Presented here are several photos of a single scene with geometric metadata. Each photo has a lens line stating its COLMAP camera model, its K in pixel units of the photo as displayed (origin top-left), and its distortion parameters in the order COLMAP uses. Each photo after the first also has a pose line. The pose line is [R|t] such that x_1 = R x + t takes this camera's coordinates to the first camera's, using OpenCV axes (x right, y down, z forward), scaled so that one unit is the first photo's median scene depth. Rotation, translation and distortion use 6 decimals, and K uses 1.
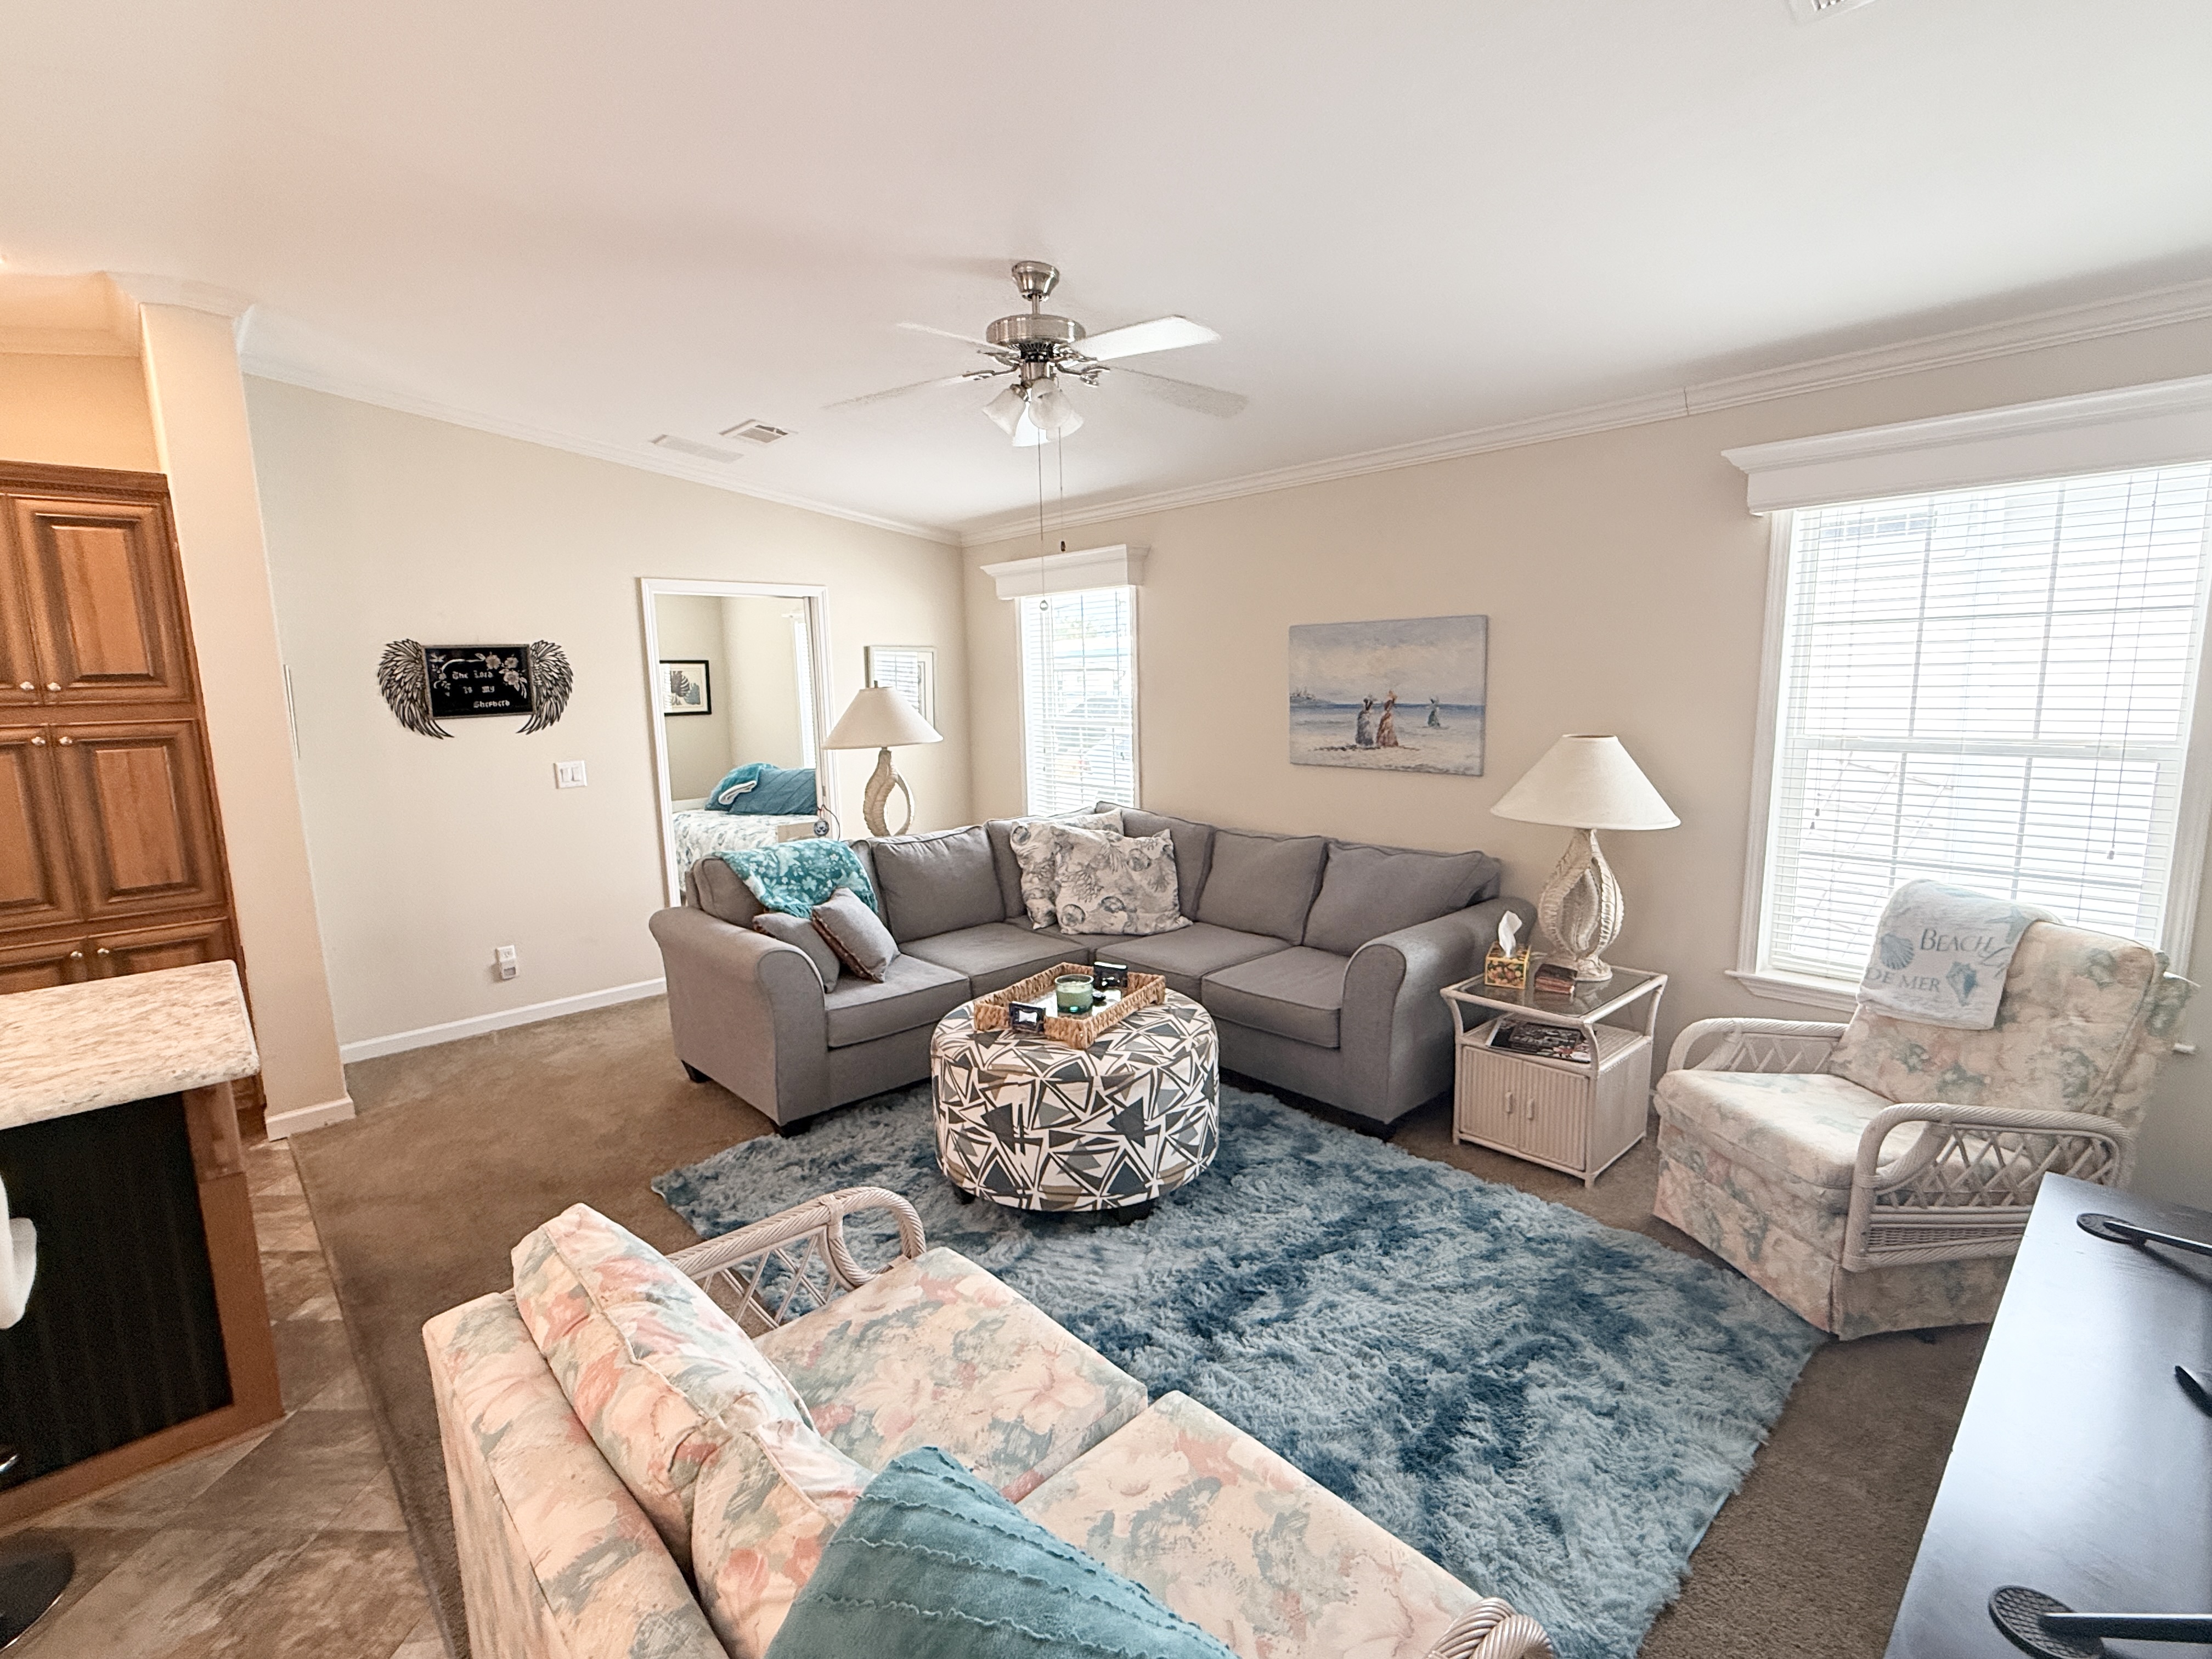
lens RADIAL K [[1025.1, 0, 1111.0], [0, 1025.1, 826.4], [0, 0, 1]] dist [-0.000452, -0.000040]
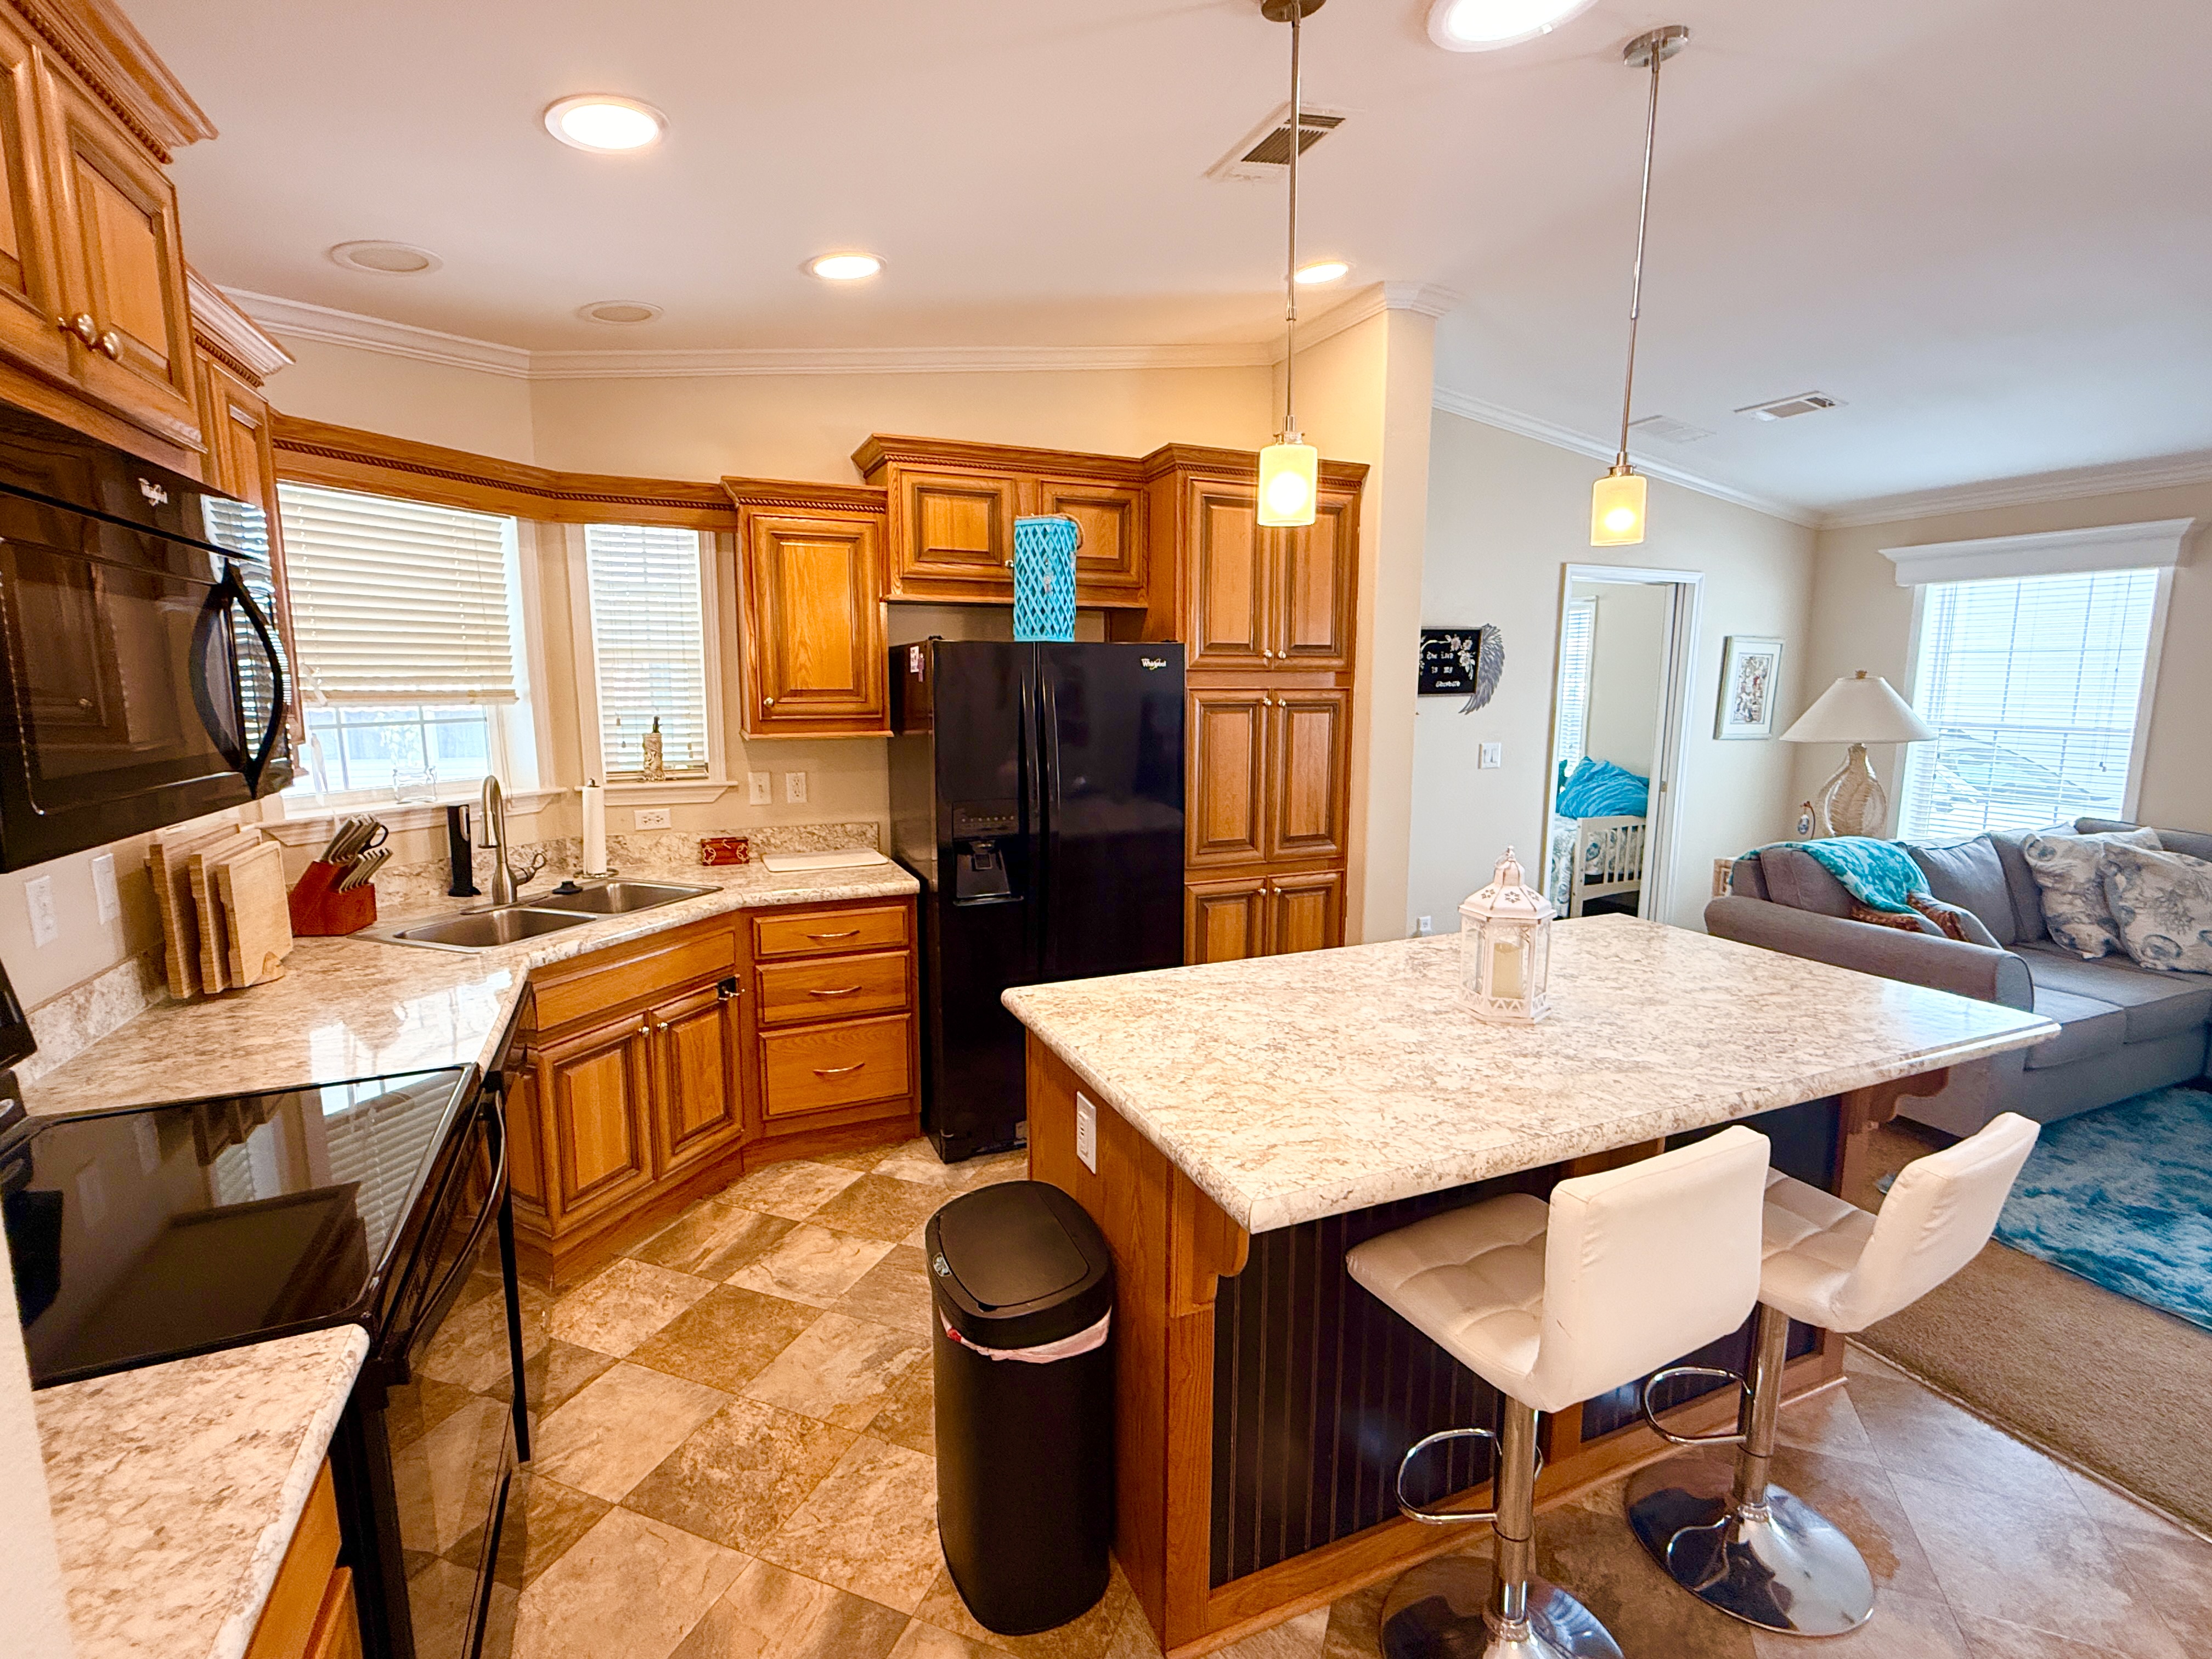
lens RADIAL K [[1025.1, 0, 1104.3], [0, 1025.1, 832.2], [0, 0, 1]] dist [-0.000452, -0.000040]
pose [[0.944466, 0.073764, -0.320222, -0.714860], [-0.072613, 0.997239, 0.015549, 0.048155], [0.320485, 0.008567, 0.947215, -0.116967]]
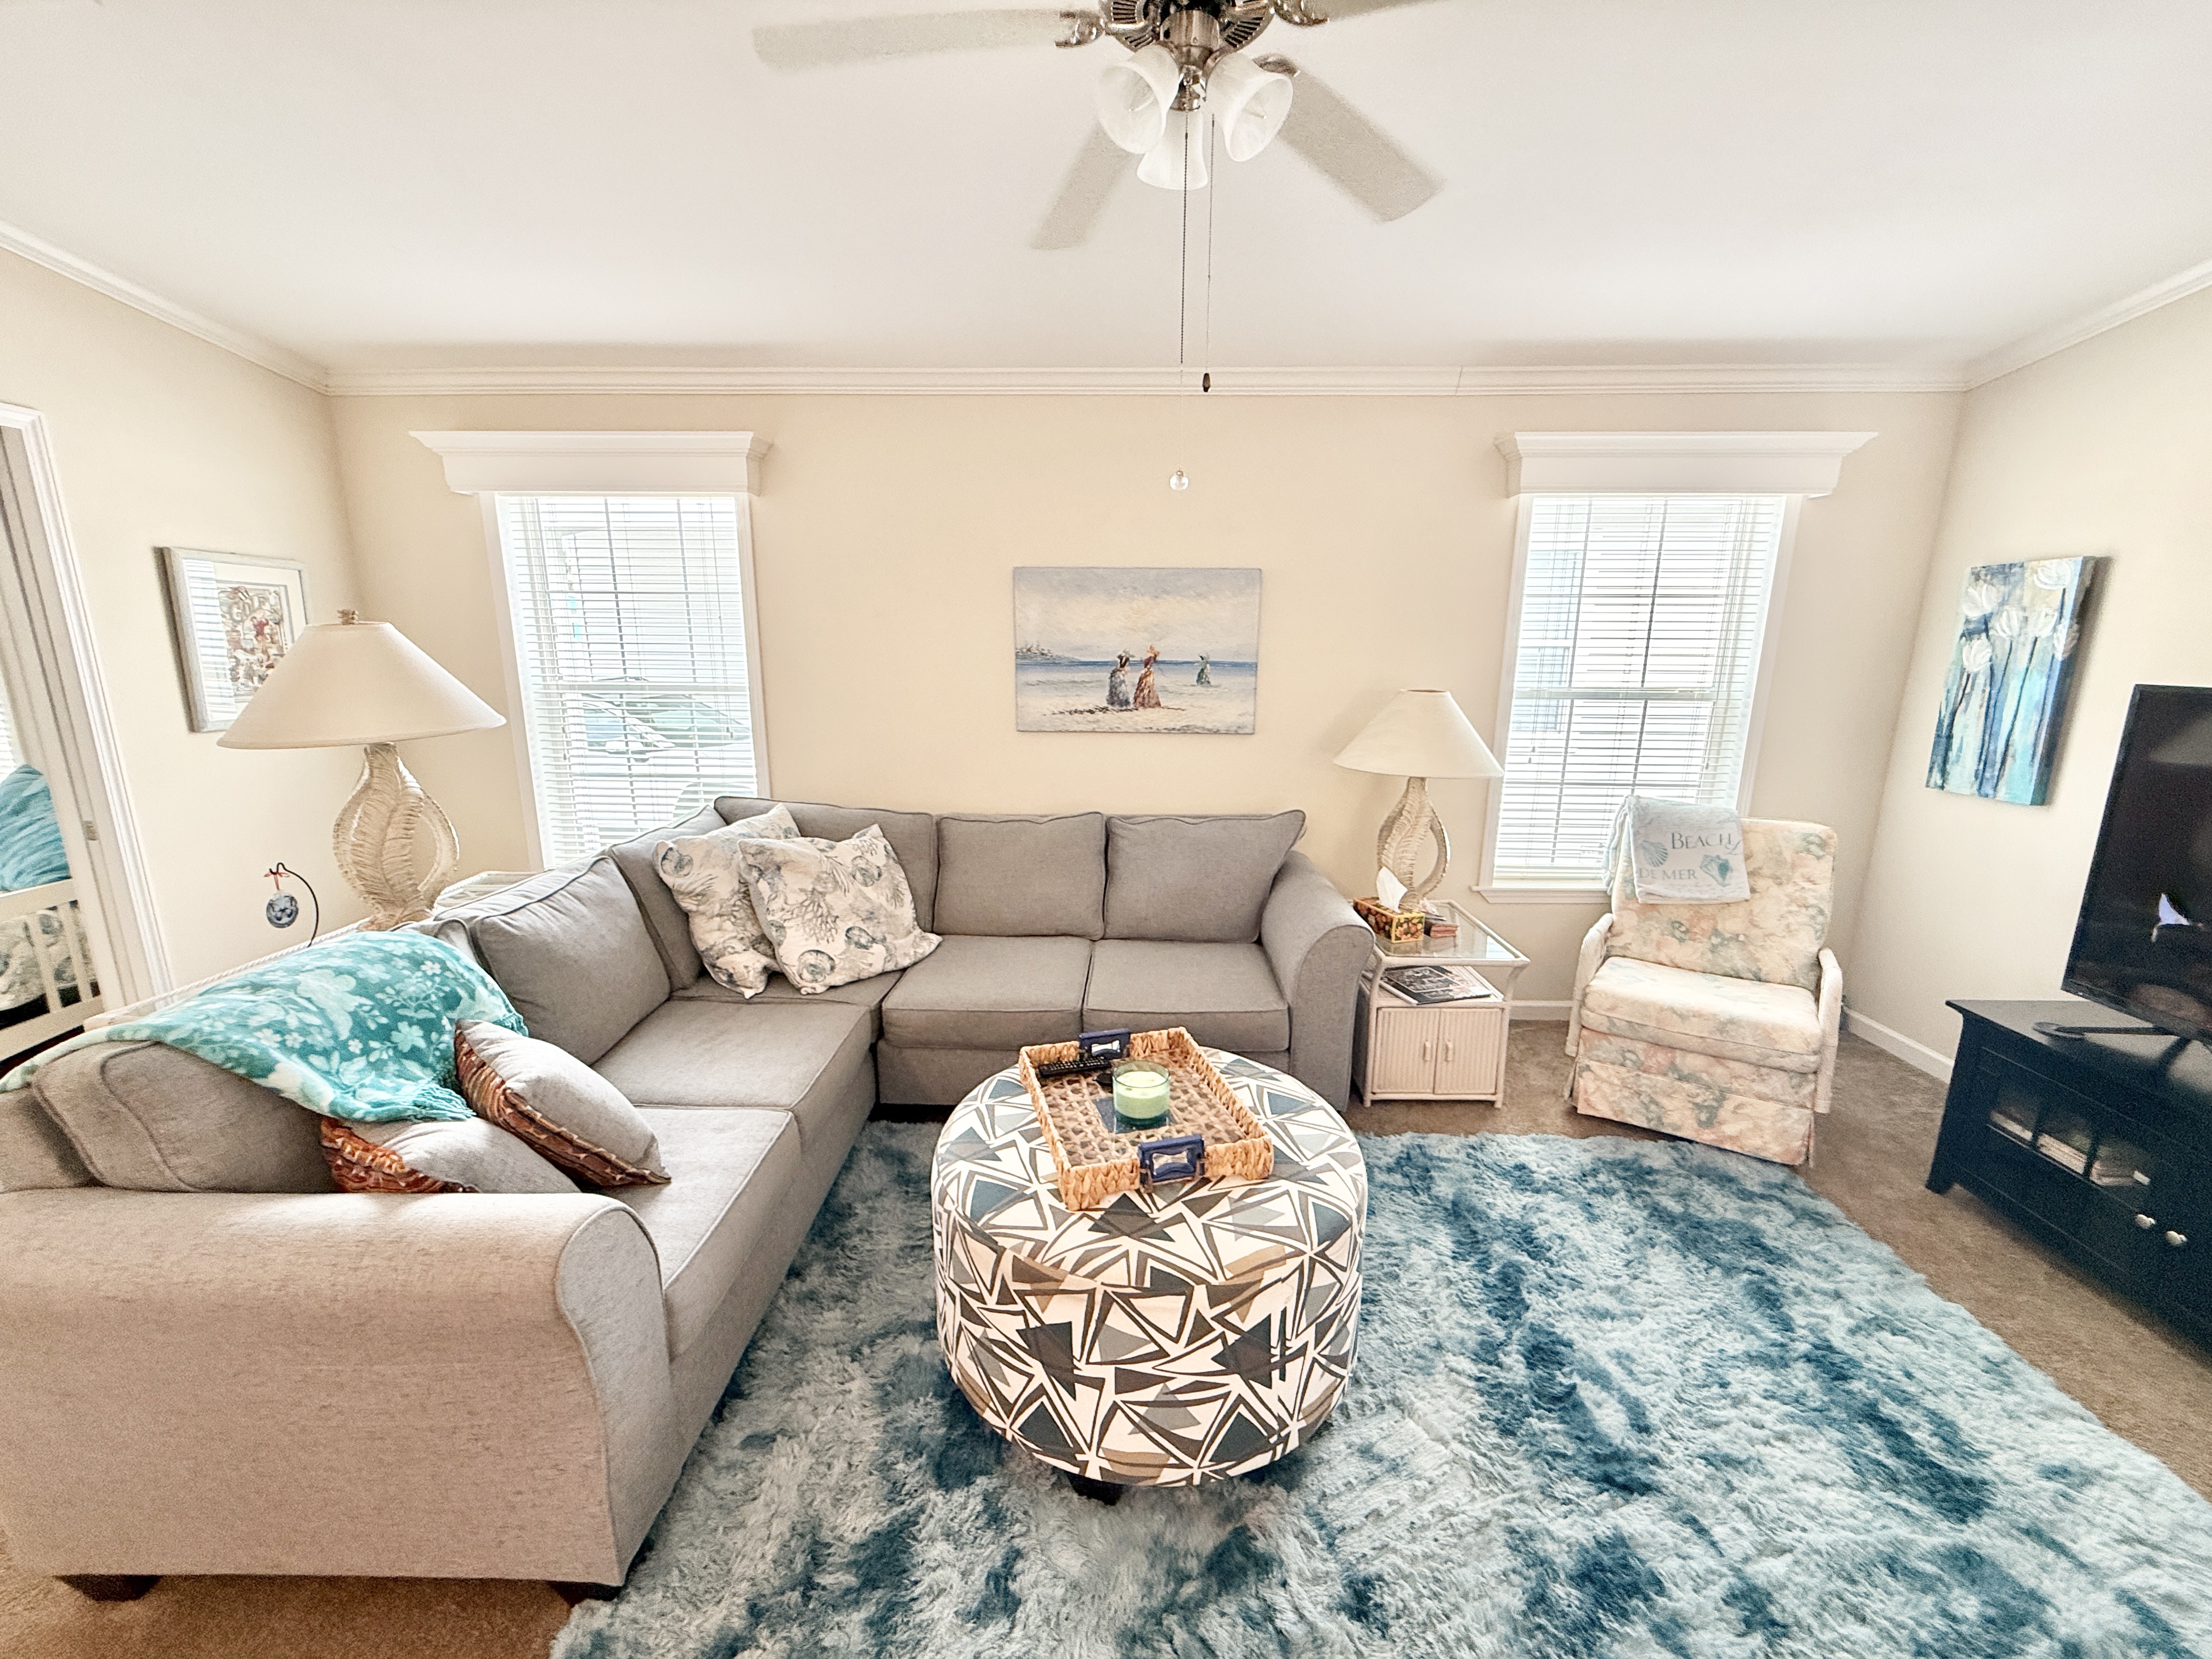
lens RADIAL K [[882.9, 0, 1105.2], [0, 882.9, 827.0], [0, 0, 1]] dist [0.000313, -0.000269]
pose [[0.697532, -0.125719, 0.705439, -0.366302], [0.084355, 0.992050, 0.093387, -0.053600], [-0.711571, -0.005633, 0.702592, 0.518959]]
